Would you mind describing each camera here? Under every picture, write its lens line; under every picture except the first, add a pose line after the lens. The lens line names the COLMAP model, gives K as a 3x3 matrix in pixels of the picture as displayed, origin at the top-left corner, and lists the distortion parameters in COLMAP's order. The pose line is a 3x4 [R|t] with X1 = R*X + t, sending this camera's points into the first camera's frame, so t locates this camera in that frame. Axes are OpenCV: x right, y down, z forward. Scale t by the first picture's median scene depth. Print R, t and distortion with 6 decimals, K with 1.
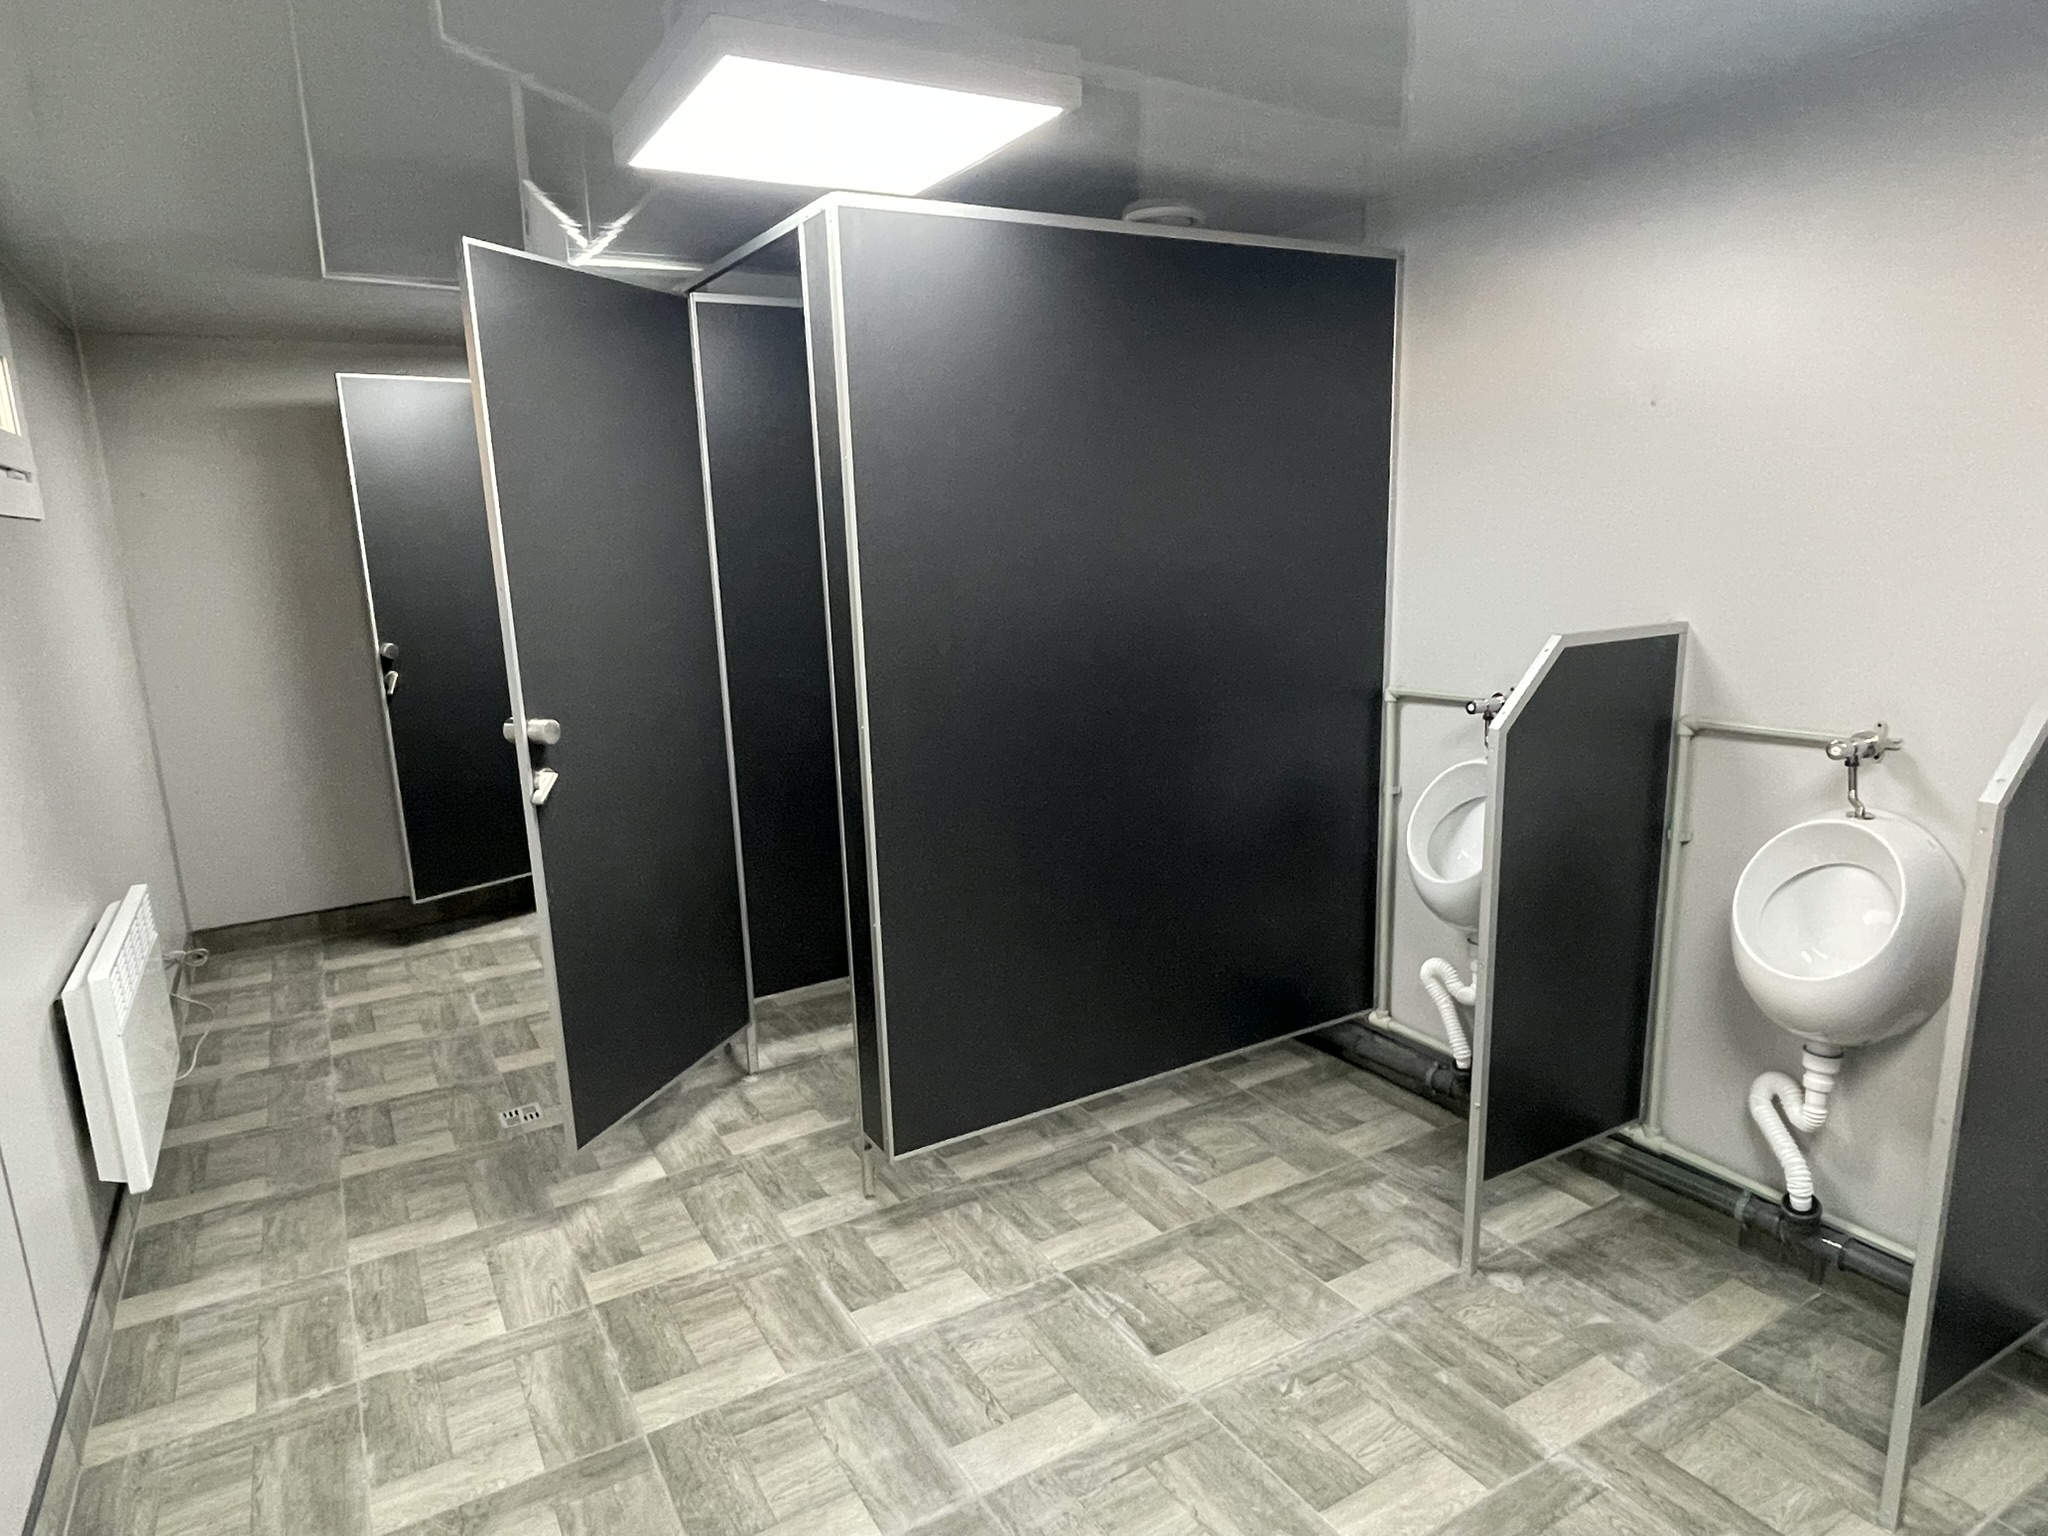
lens RADIAL K [[1213.5, 0, 1004.7], [0, 1213.5, 780.5], [0, 0, 1]] dist [0.006078, -0.022687]
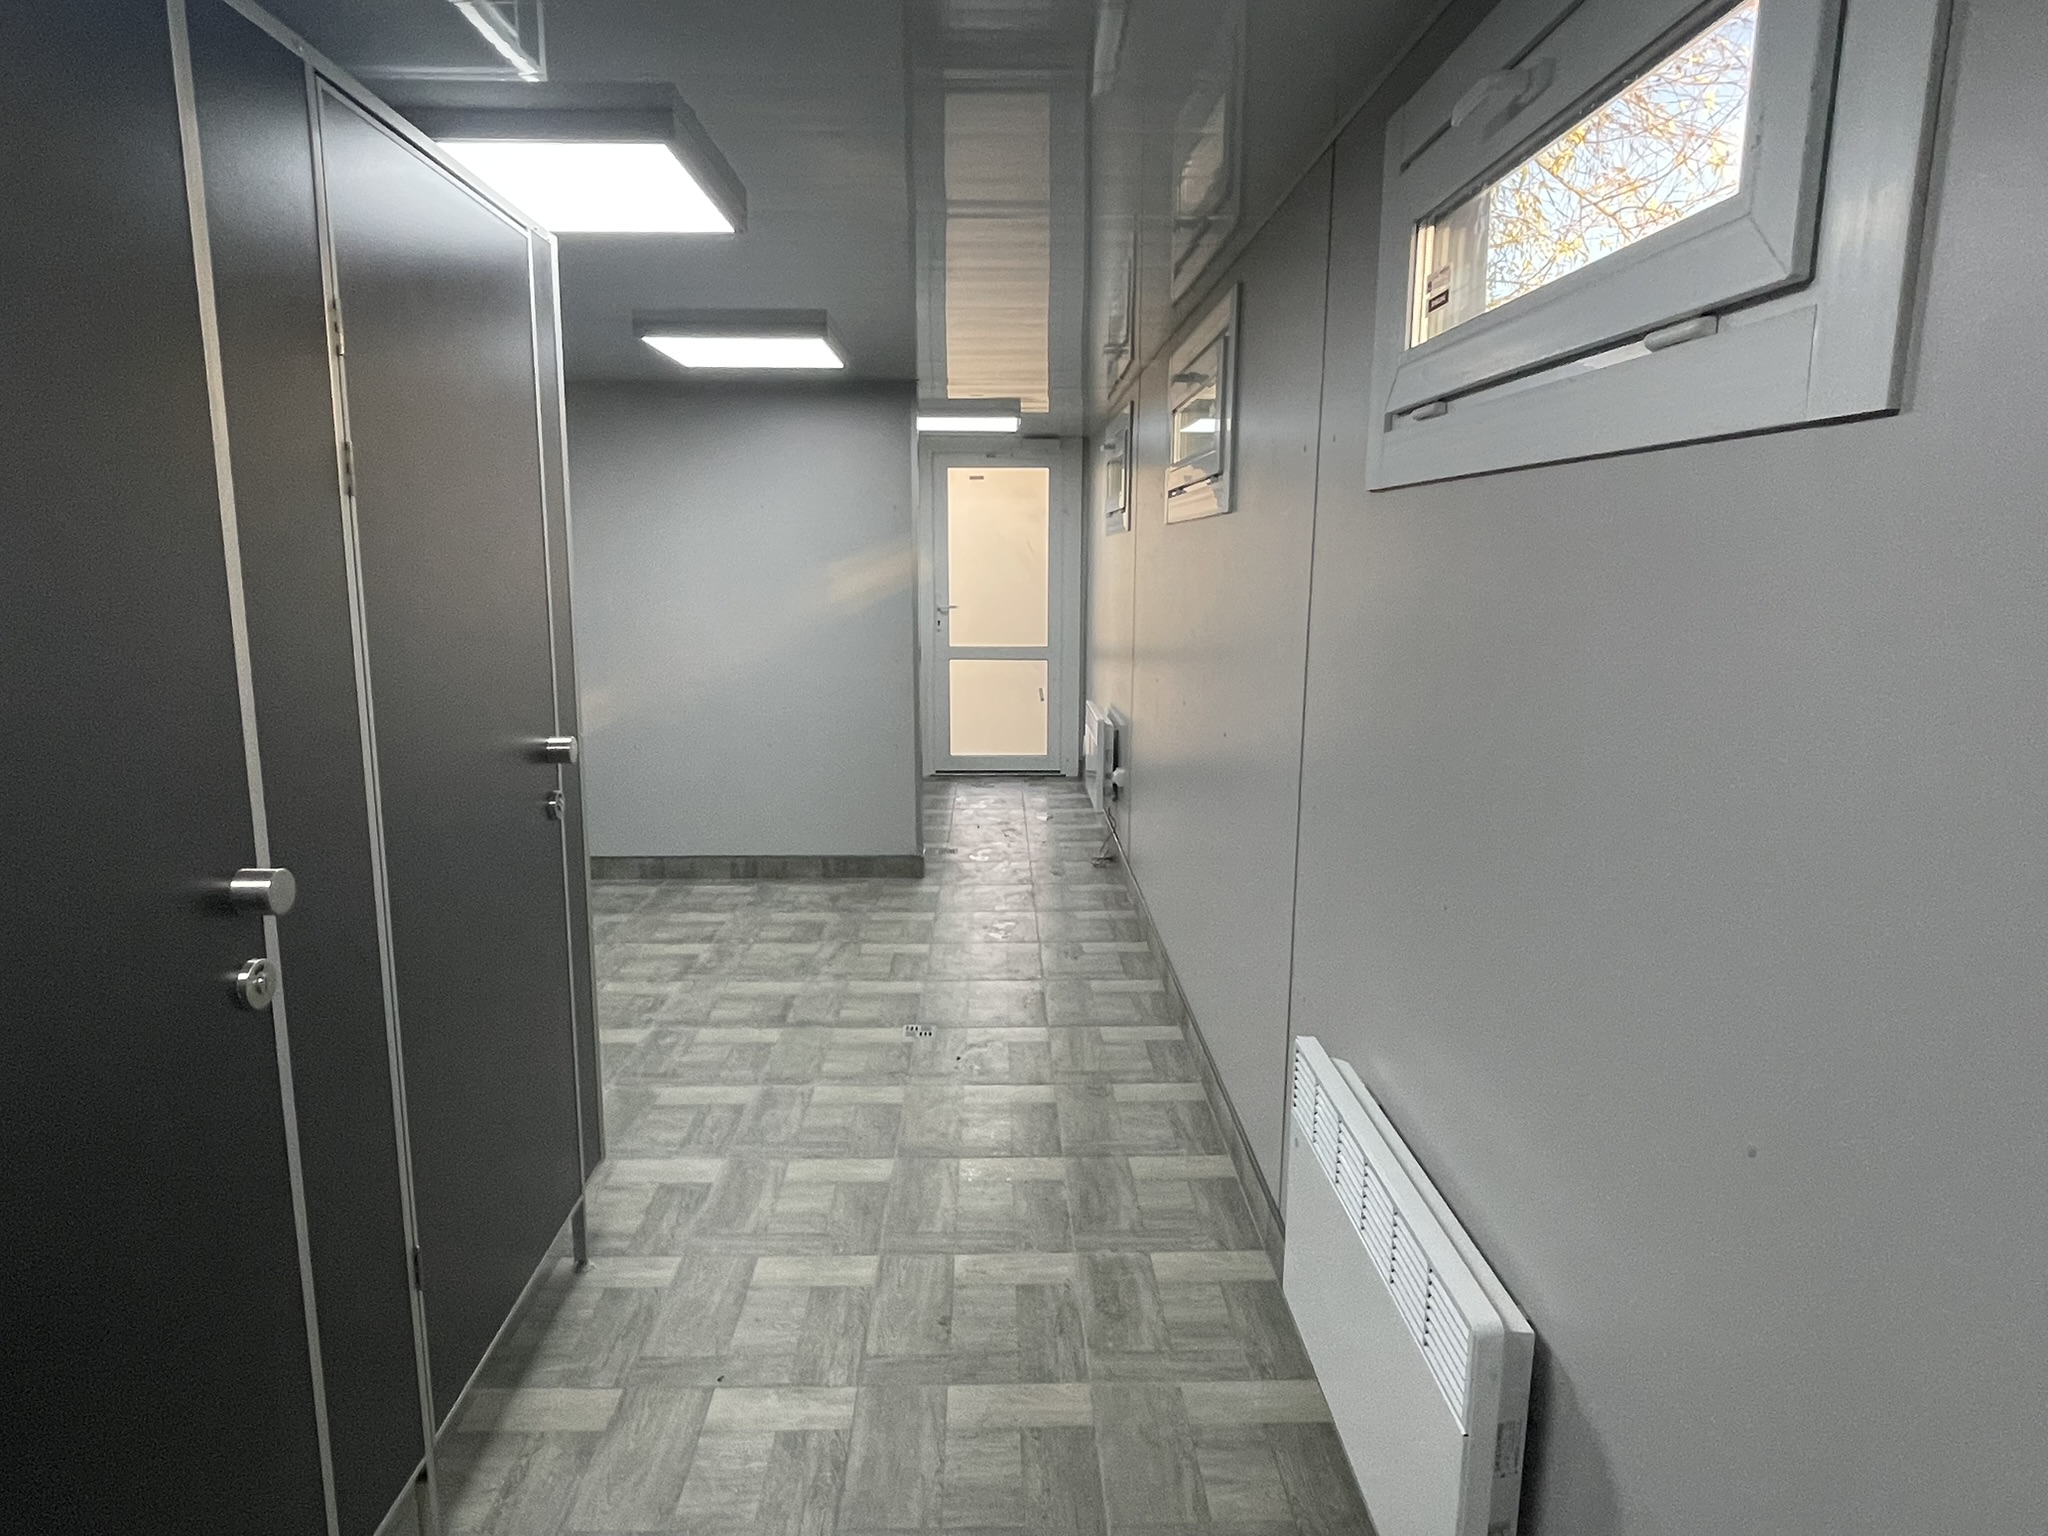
lens RADIAL K [[1213.5, 0, 1004.7], [0, 1213.5, 780.5], [0, 0, 1]] dist [0.006078, -0.022687]
pose [[-0.870285, -0.080301, 0.485958, -1.023116], [0.095112, 0.940653, 0.325770, -0.335161], [-0.483278, 0.329733, -0.810999, 1.859007]]
